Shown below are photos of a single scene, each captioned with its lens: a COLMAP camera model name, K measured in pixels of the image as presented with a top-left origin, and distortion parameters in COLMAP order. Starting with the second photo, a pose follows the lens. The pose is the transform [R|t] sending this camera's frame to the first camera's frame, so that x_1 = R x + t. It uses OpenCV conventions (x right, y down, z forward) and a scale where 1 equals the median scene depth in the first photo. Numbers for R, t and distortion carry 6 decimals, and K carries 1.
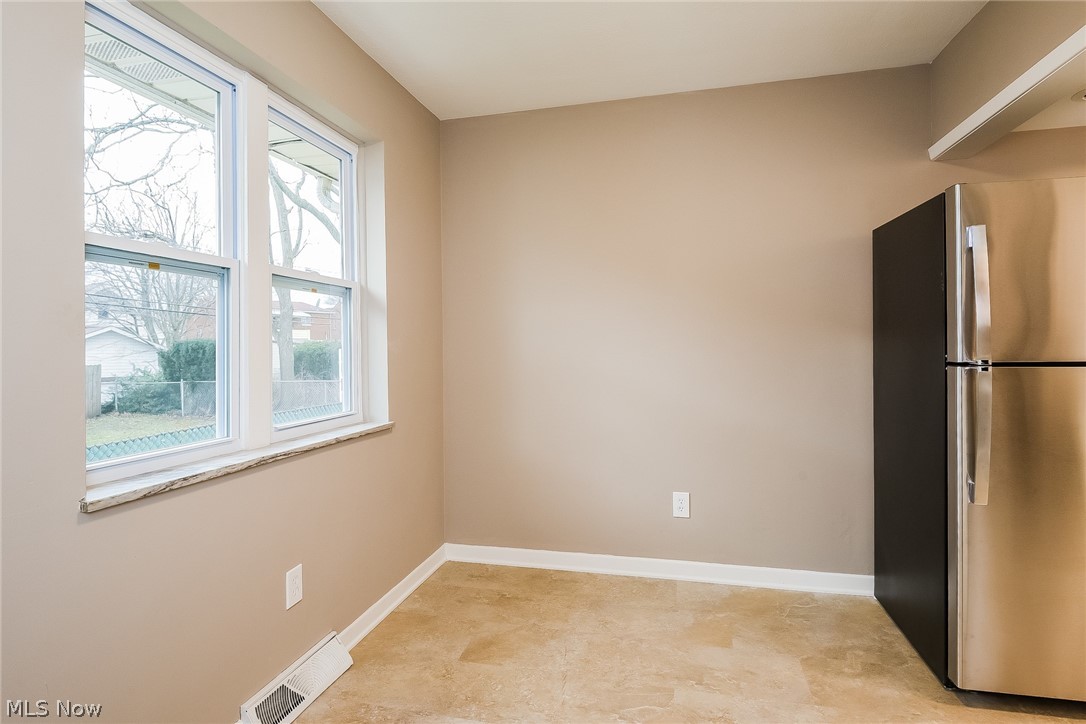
lens RADIAL K [[579.6, 0, 545.5], [0, 579.6, 355.0], [0, 0, 1]] dist [0.035342, -0.000085]
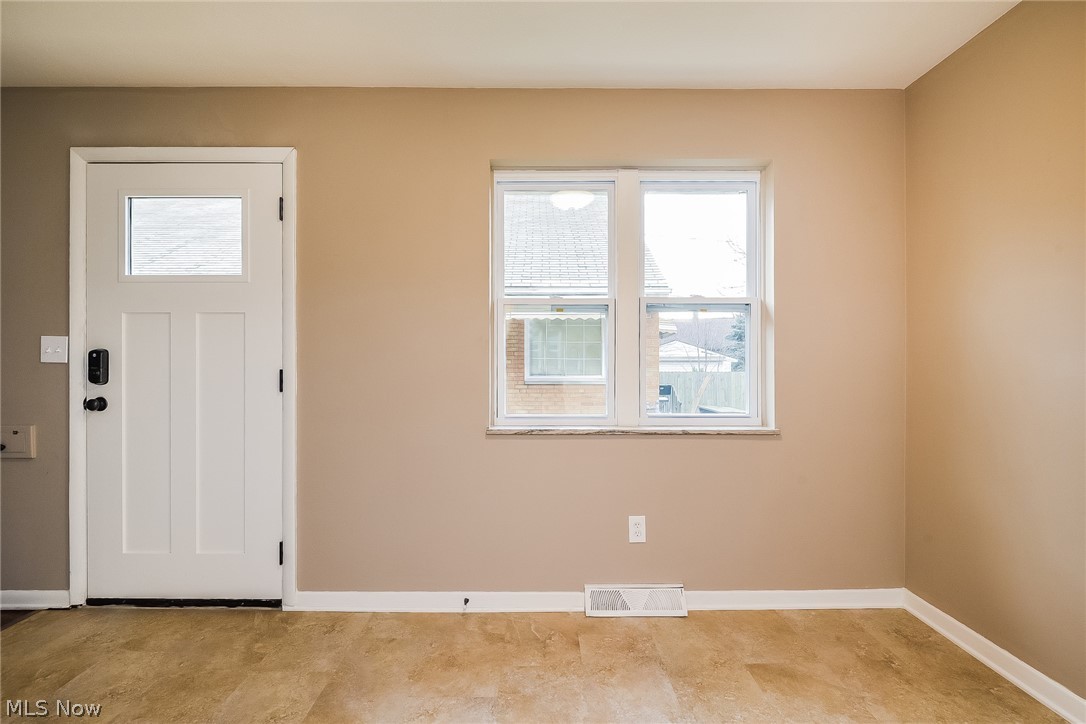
lens RADIAL K [[536.5, 0, 543.0], [0, 536.5, 362.0], [0, 0, 1]] dist [-0.001361, -0.000567]
pose [[0.240215, 0.009460, -0.970674, 0.612682], [-0.017436, 0.999833, 0.005429, -0.002730], [0.970563, 0.015620, 0.240340, 0.393155]]
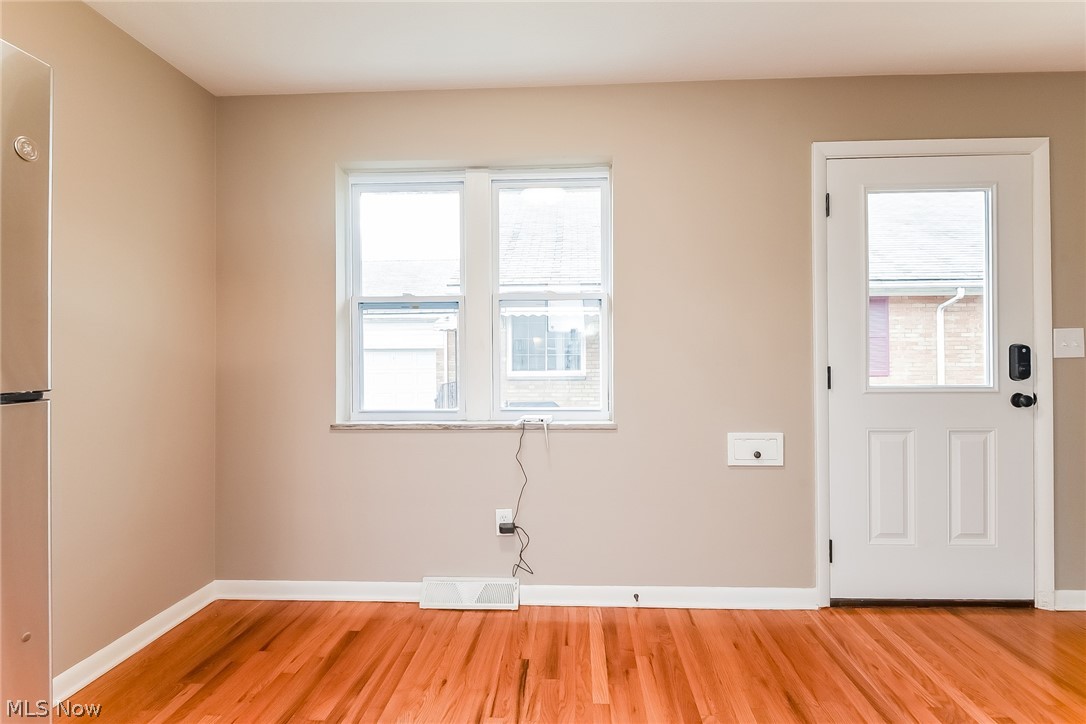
lens RADIAL K [[530.6, 0, 543.7], [0, 530.6, 352.4], [0, 0, 1]] dist [0.029923, -0.000040]
pose [[0.172633, 0.000072, -0.984986, 0.707377], [-0.010822, 0.999940, -0.001824, -0.010398], [0.984927, 0.010974, 0.172623, 0.768064]]
